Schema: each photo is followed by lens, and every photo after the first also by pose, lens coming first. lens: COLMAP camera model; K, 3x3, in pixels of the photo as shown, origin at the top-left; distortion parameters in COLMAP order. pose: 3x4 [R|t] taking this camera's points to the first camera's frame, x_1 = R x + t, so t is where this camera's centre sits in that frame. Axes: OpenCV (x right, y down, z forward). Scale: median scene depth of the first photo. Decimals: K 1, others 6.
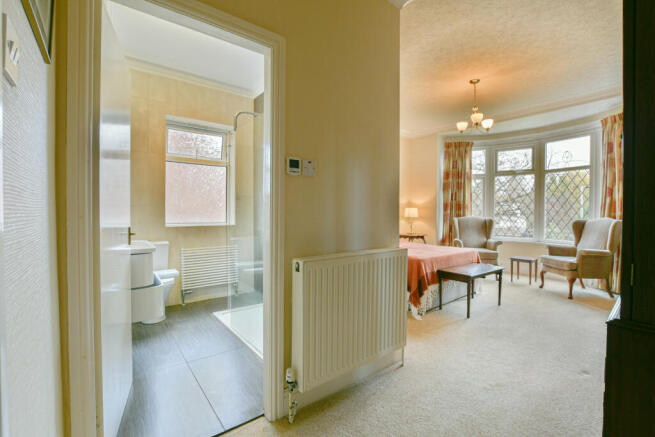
lens RADIAL K [[293.6, 0, 329.9], [0, 293.6, 218.6], [0, 0, 1]] dist [-0.030832, 0.004506]
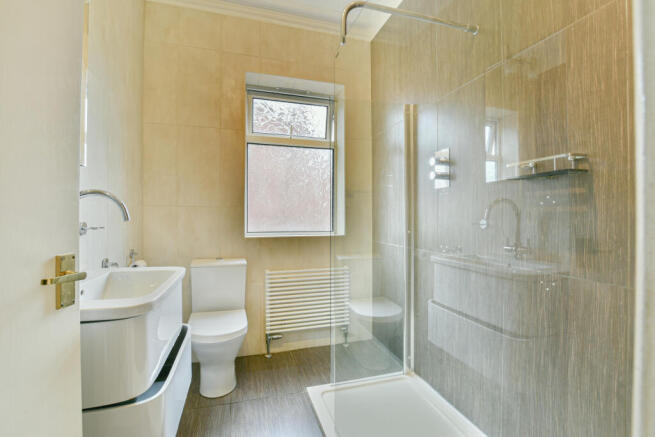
lens RADIAL K [[293.6, 0, 328.8], [0, 293.6, 215.9], [0, 0, 1]] dist [-0.030832, 0.004506]
pose [[0.930847, -0.003685, -0.365389, -0.102784], [-0.004128, 0.999779, -0.020598, -0.006946], [0.365385, 0.020682, 0.930627, 0.333085]]
